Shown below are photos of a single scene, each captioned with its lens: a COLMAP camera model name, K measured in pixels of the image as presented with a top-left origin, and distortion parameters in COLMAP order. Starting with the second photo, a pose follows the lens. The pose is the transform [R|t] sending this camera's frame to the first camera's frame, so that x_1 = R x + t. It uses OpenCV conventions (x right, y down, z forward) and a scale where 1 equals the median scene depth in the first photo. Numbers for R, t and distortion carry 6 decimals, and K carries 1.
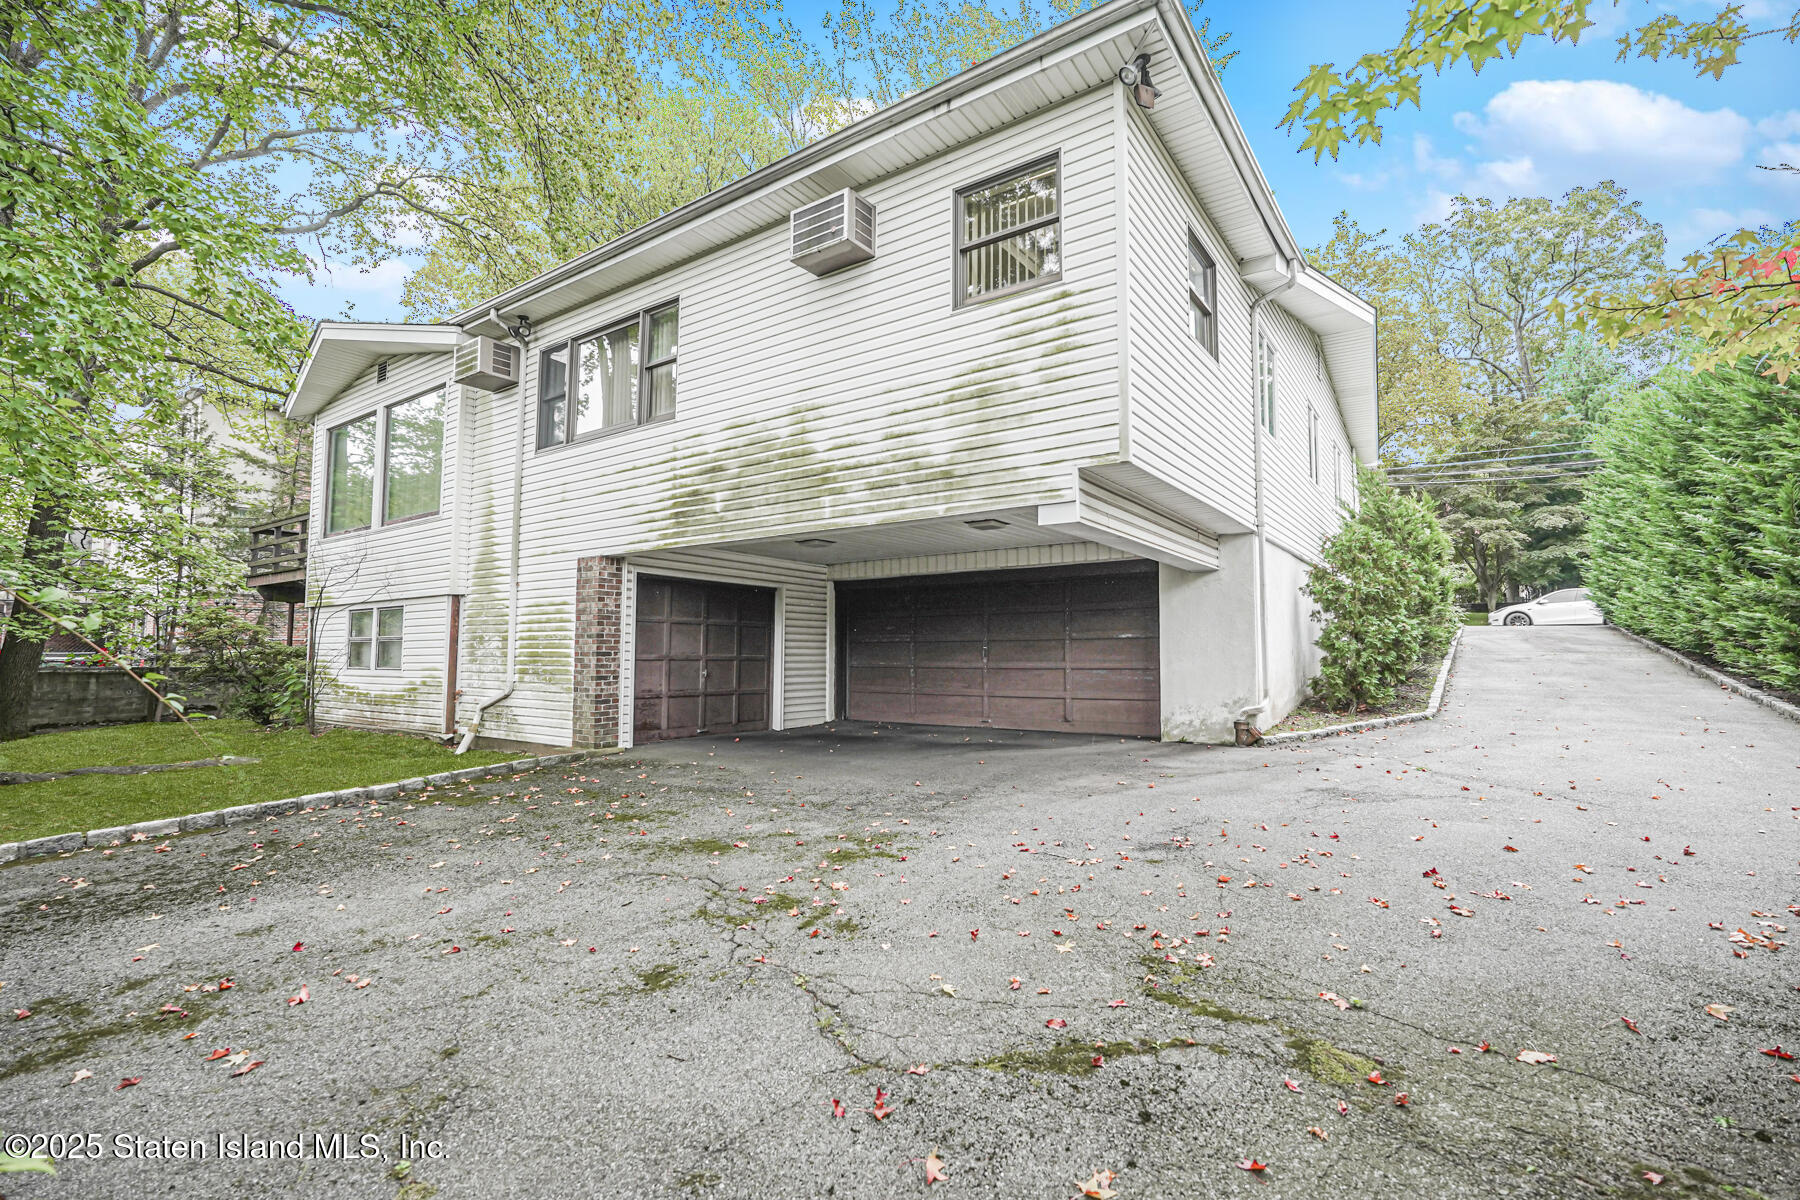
lens RADIAL K [[818.6, 0, 900.0], [0, 818.6, 600.0], [0, 0, 1]] dist [-0.021279, 0.012763]
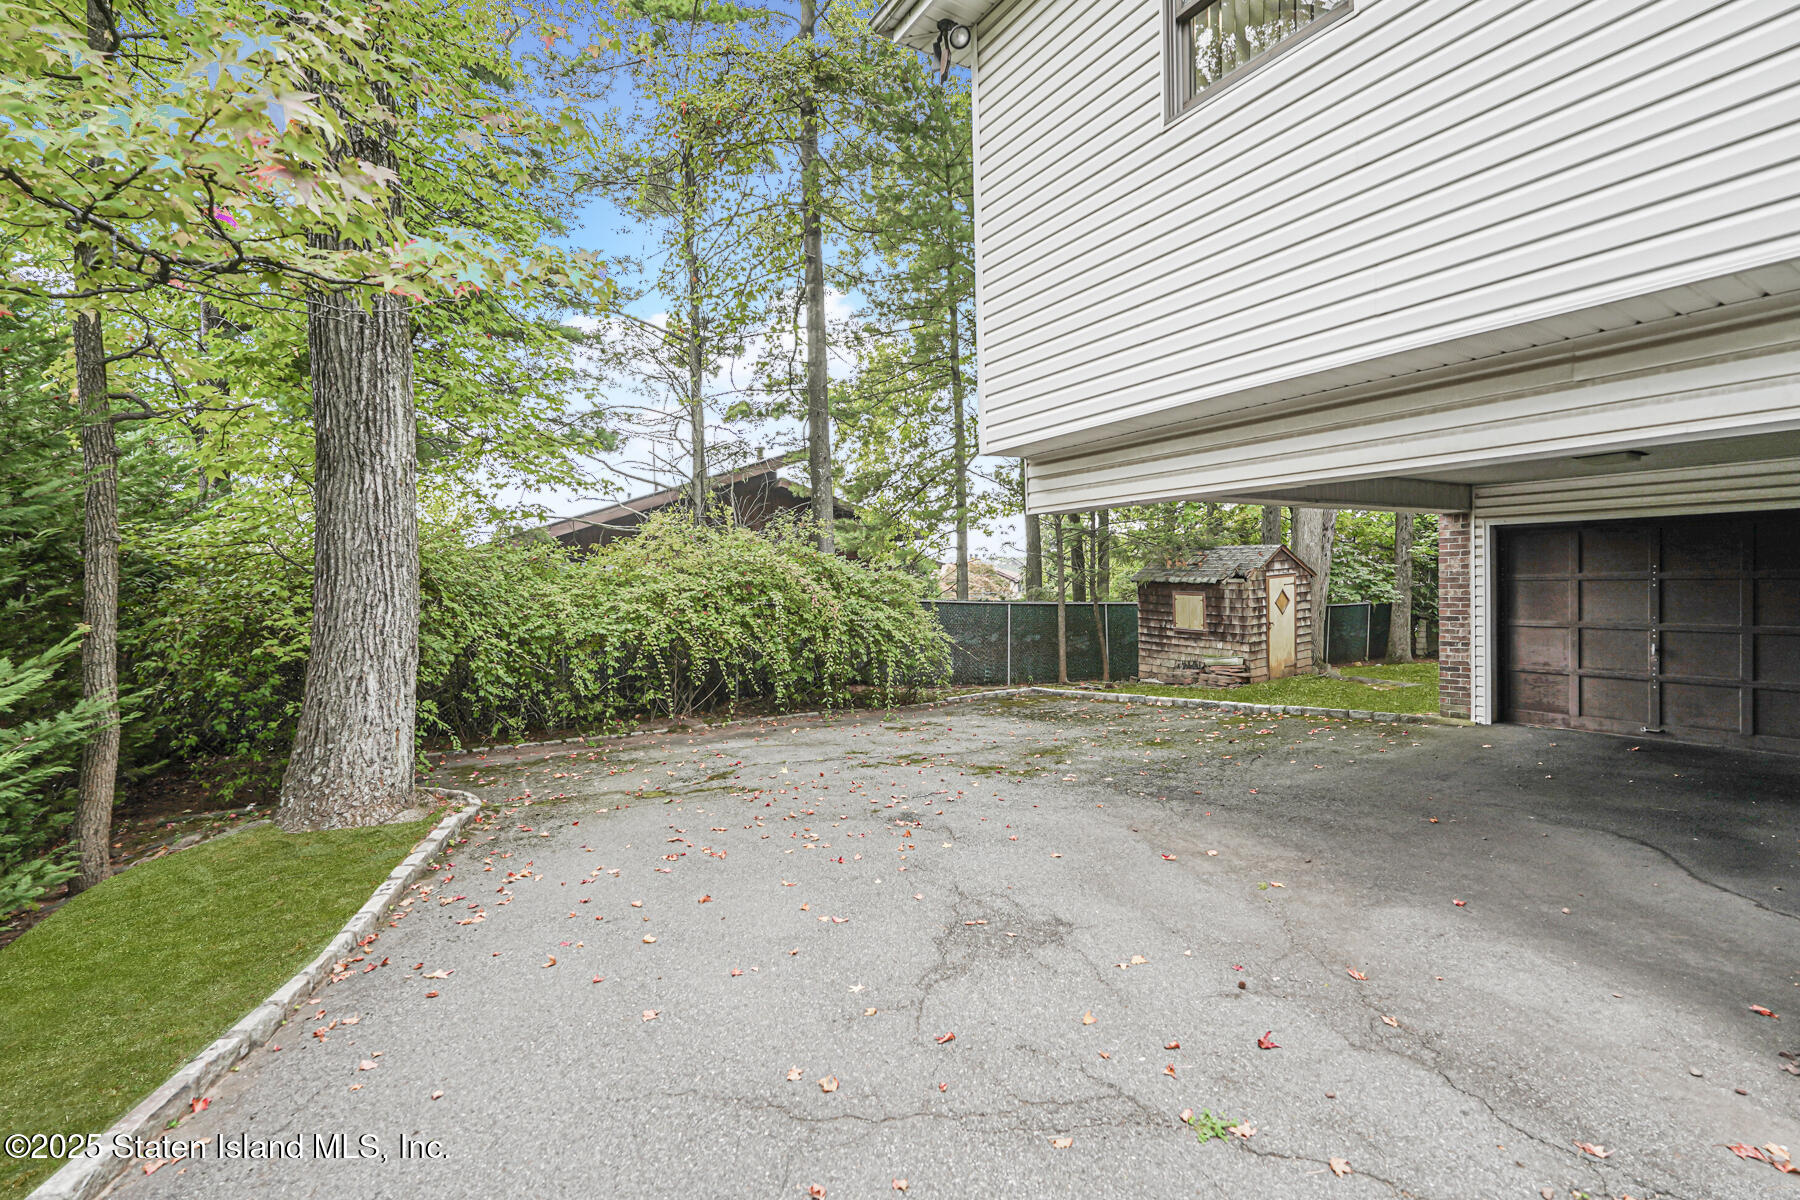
lens RADIAL K [[818.6, 0, 900.0], [0, 818.6, 600.0], [0, 0, 1]] dist [-0.021279, 0.012763]
pose [[-0.392111, 0.006179, -0.919897, 0.715522], [0.057909, 0.998160, -0.017979, 0.023929], [0.918093, -0.060320, -0.391748, 0.751733]]
